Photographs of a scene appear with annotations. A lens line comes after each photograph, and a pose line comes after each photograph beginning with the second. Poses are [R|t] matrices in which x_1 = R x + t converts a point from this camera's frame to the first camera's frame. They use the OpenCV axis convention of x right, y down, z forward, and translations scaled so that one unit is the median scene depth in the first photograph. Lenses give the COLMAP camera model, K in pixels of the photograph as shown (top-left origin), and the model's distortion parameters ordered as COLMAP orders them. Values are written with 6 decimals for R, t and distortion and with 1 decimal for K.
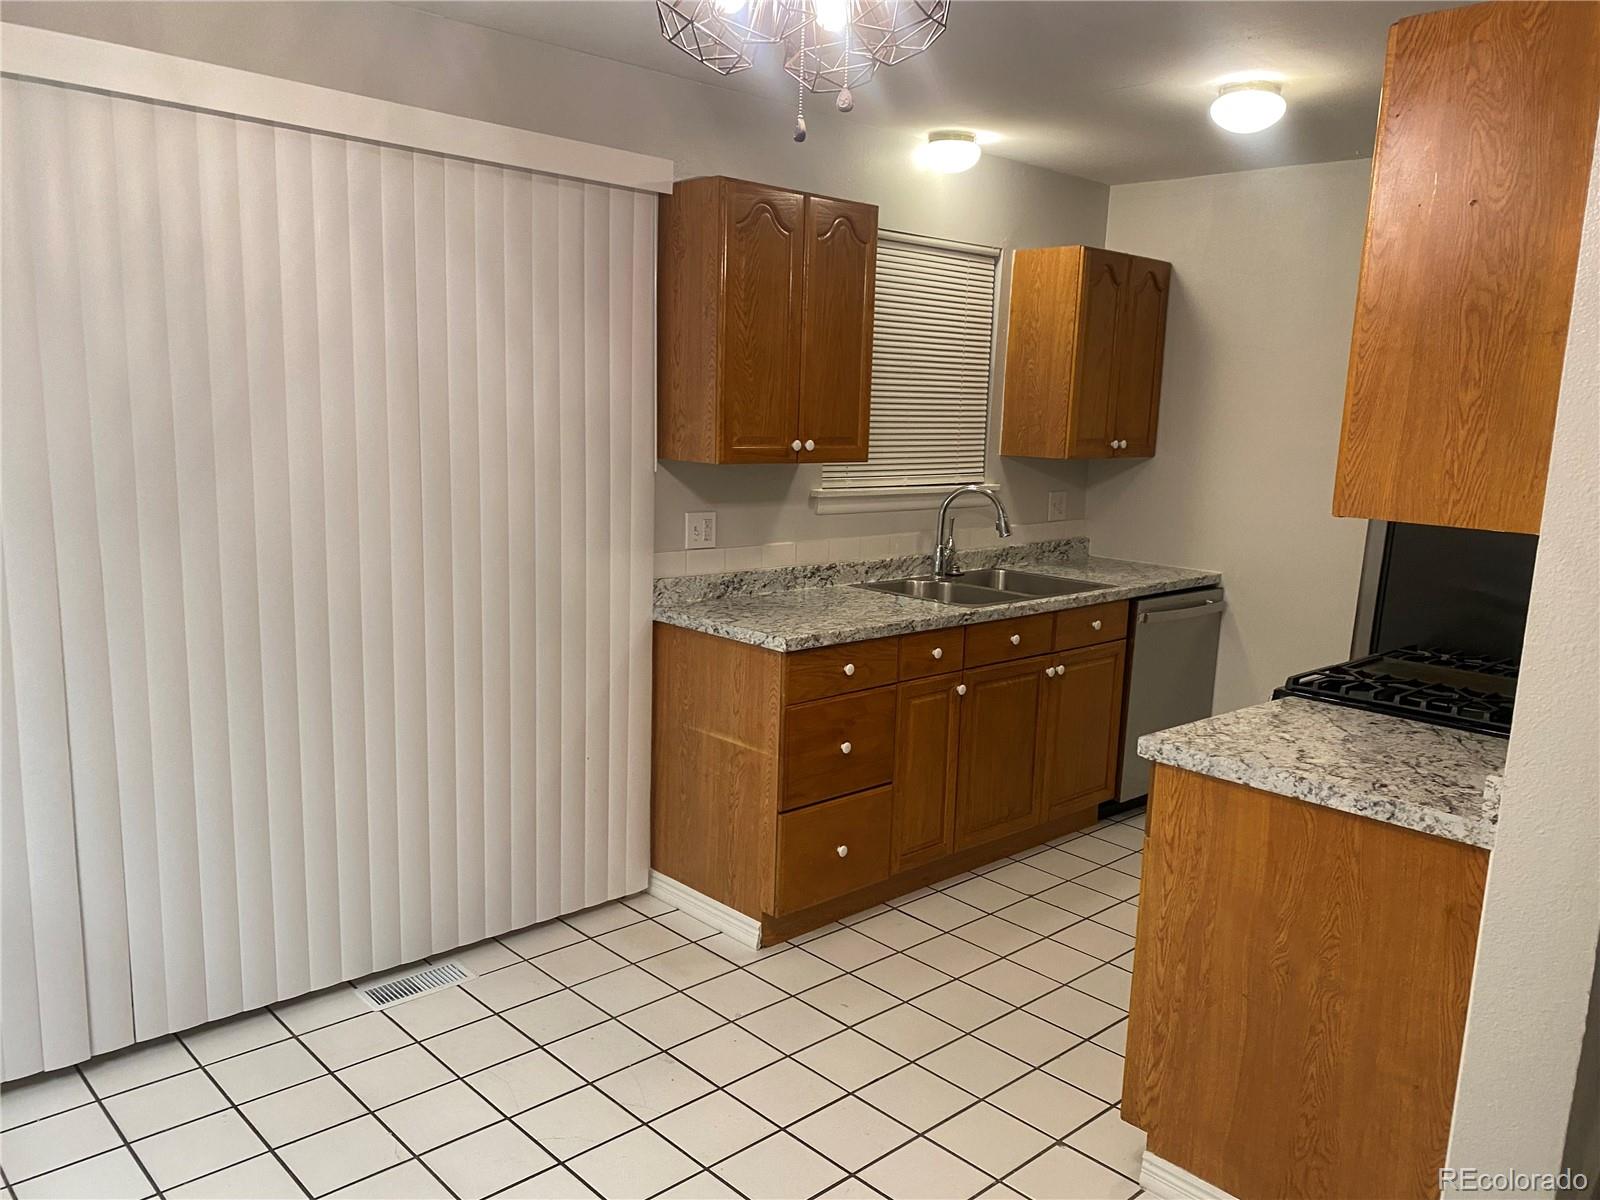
lens RADIAL K [[1223.6, 0, 795.7], [0, 1223.6, 619.7], [0, 0, 1]] dist [0.066253, -0.001537]
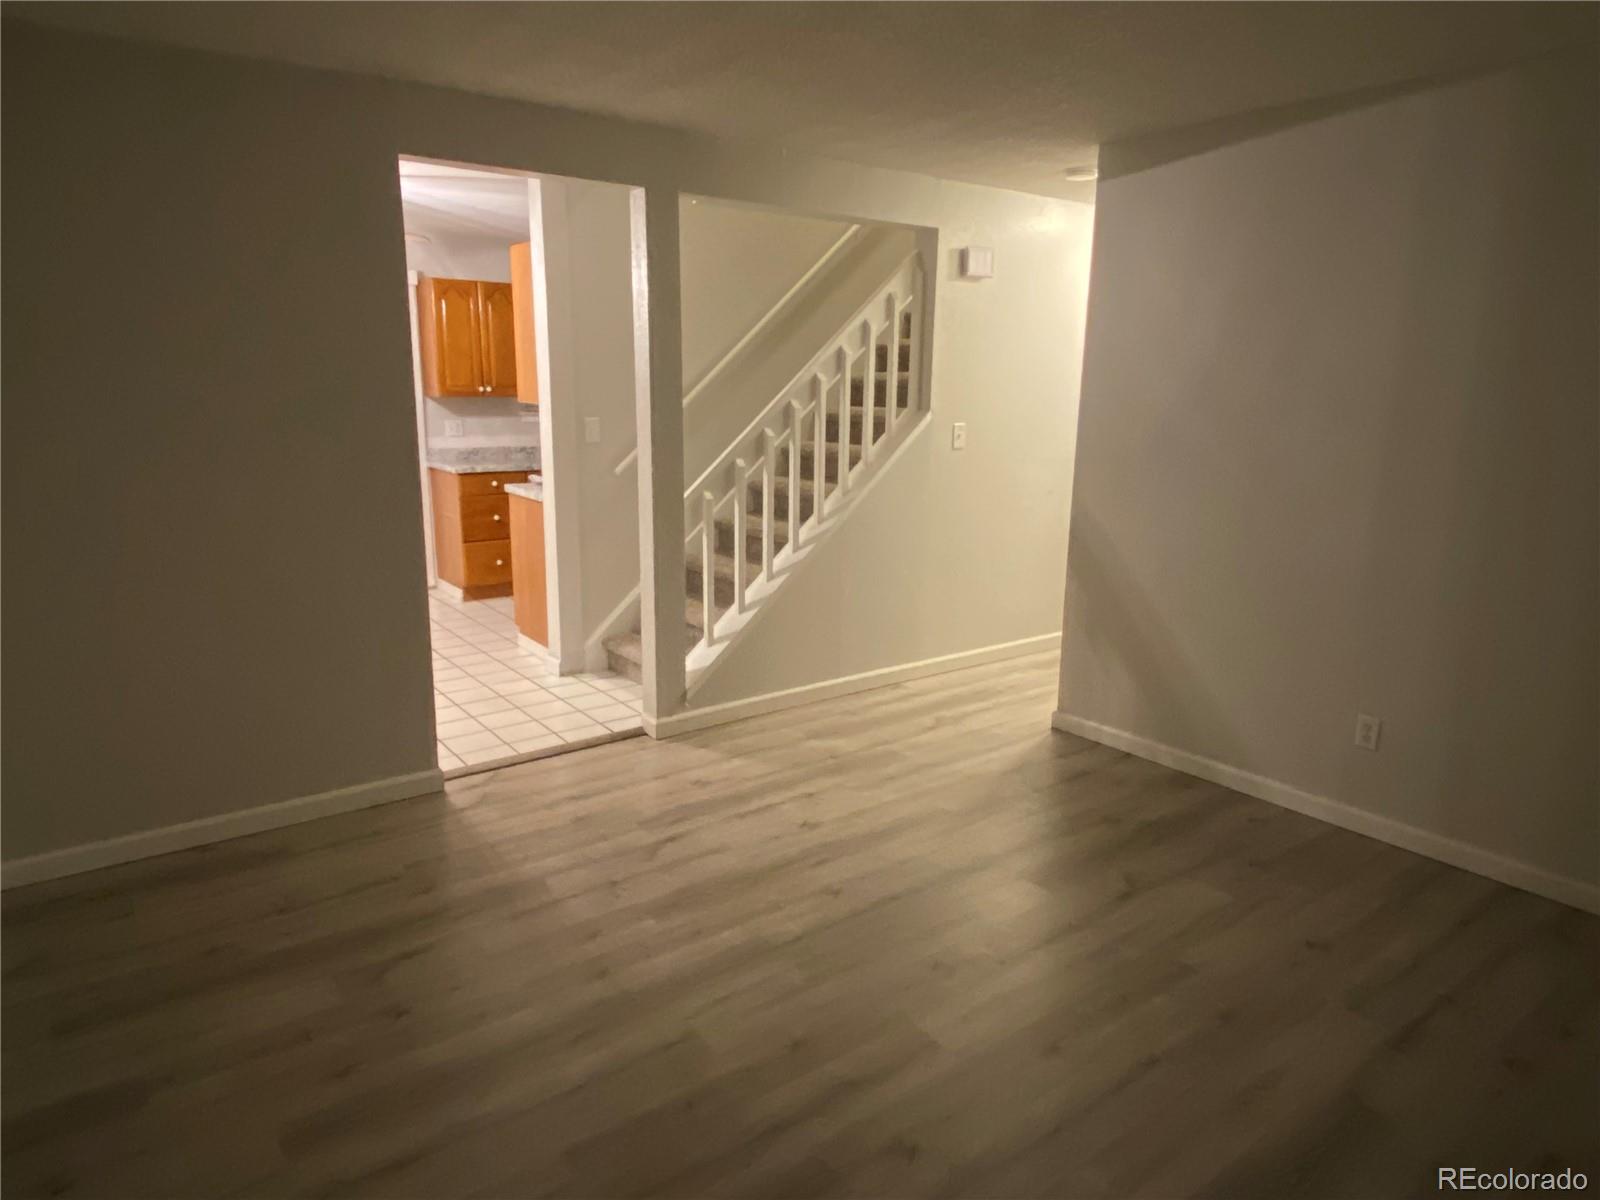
lens RADIAL K [[969.6, 0, 800.0], [0, 969.6, 600.0], [0, 0, 1]] dist [0.001852, 0.000185]
pose [[0.994702, 0.007745, -0.102509, 0.840851], [-0.003078, 0.998955, 0.045607, 0.181714], [0.102755, -0.045050, 0.993686, -0.831539]]
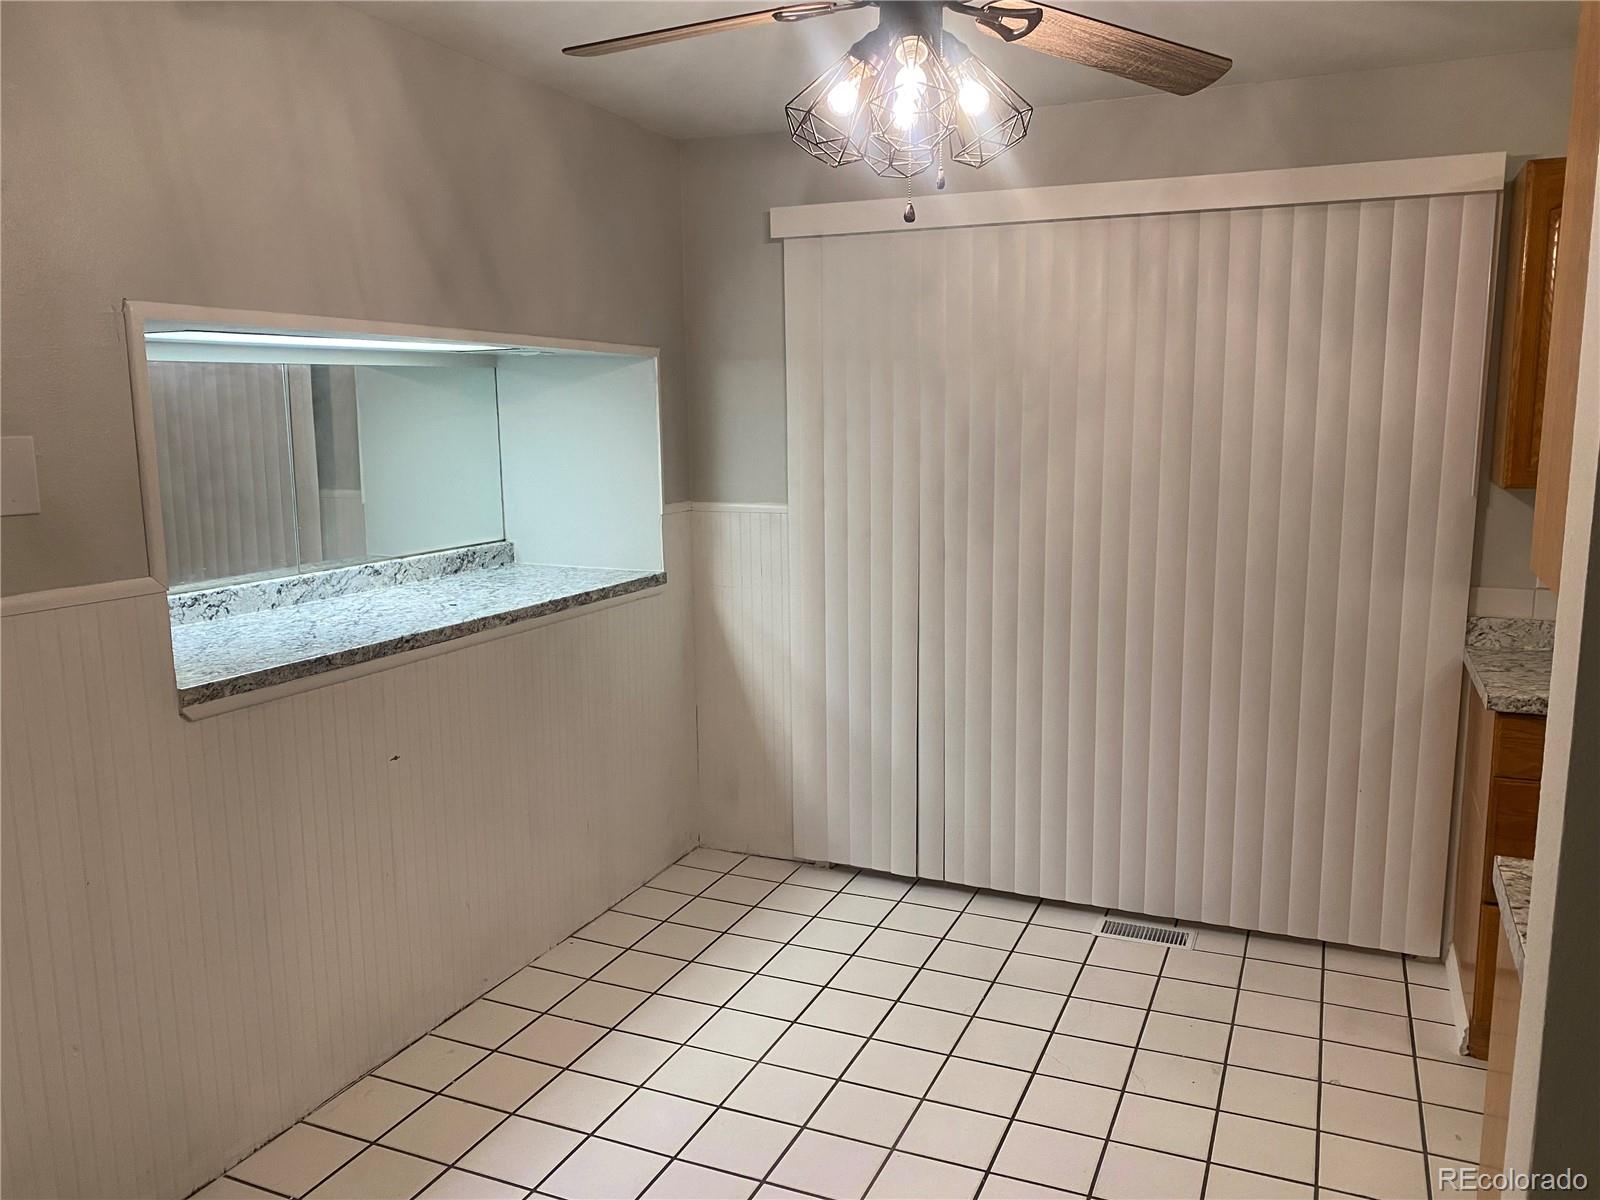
lens RADIAL K [[1227.9, 0, 800.0], [0, 1227.9, 600.0], [0, 0, 1]] dist [0.002318, -0.000835]
pose [[0.398826, 0.106048, -0.910874, 0.561447], [-0.135554, 0.989197, 0.055814, -0.031656], [0.906952, 0.101212, 0.408893, 0.208439]]
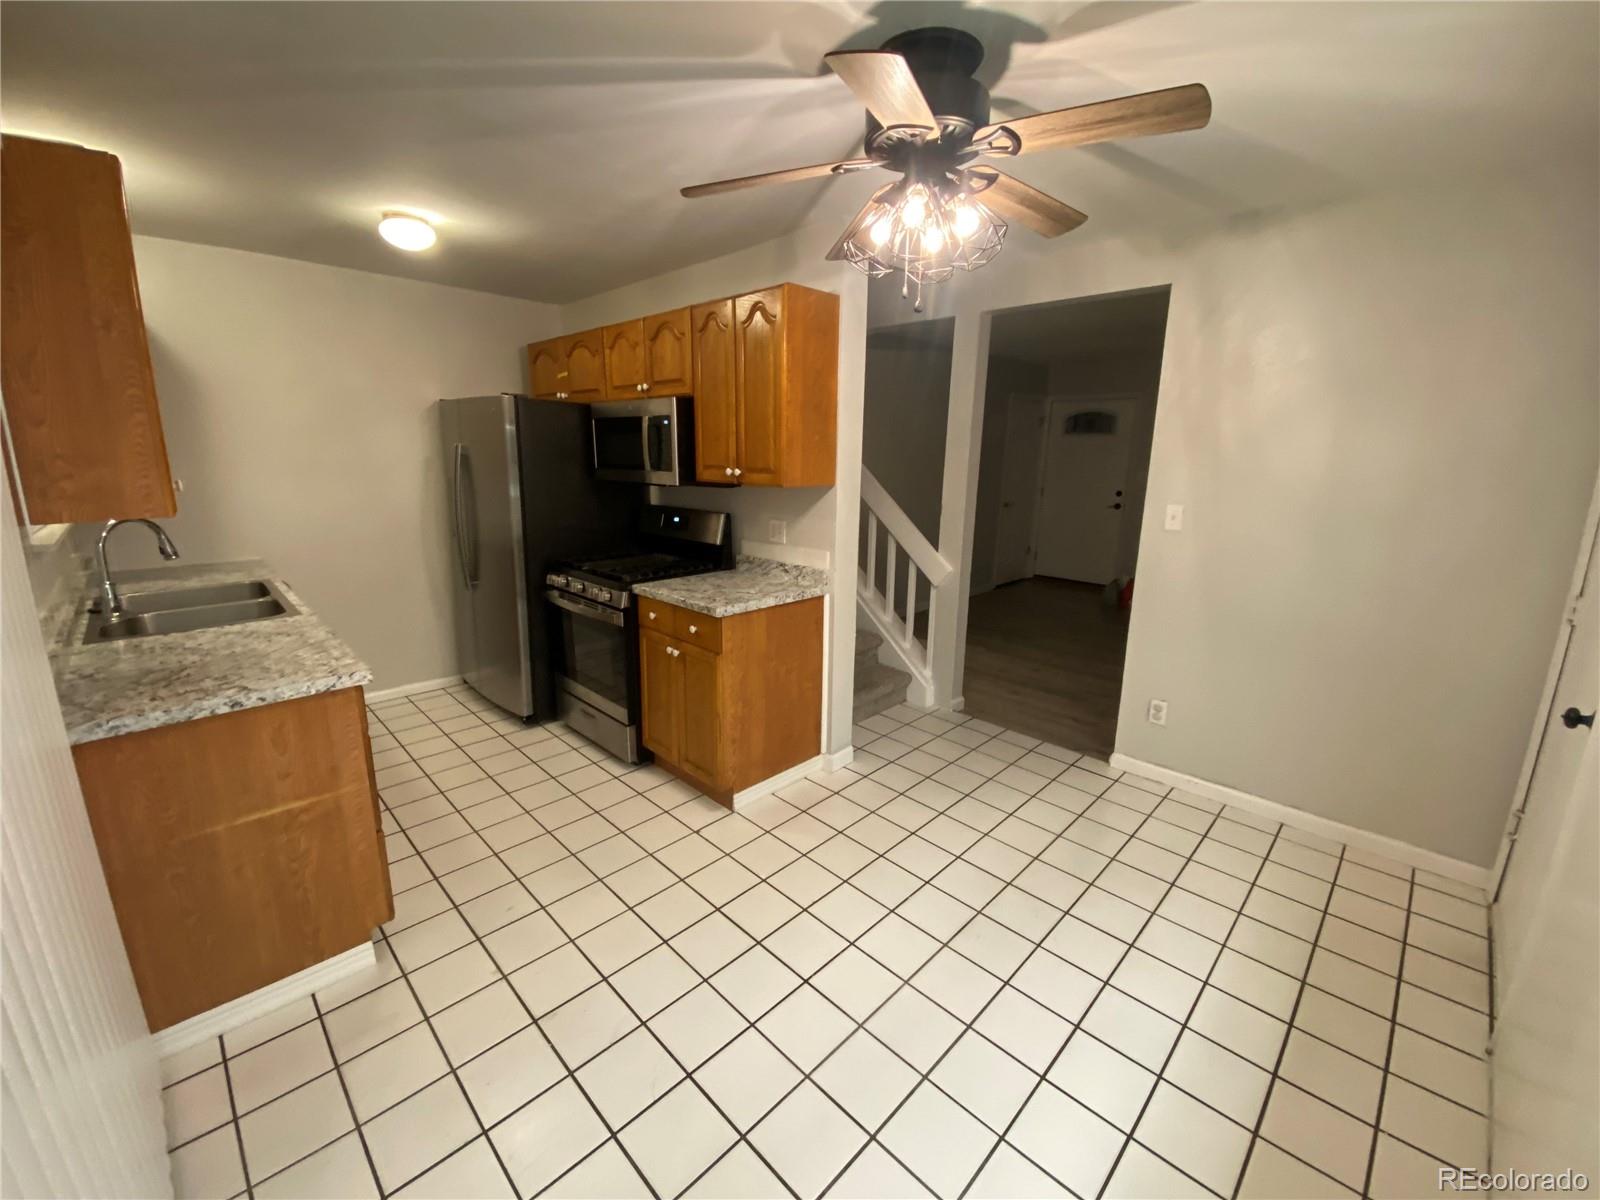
lens RADIAL K [[650.7, 0, 800.0], [0, 650.7, 600.0], [0, 0, 1]] dist [0.000503, -0.000067]
pose [[-0.045432, -0.257259, 0.965274, -0.533343], [0.162257, 0.951540, 0.261235, -0.123360], [-0.985702, 0.168491, -0.001488, 0.617655]]
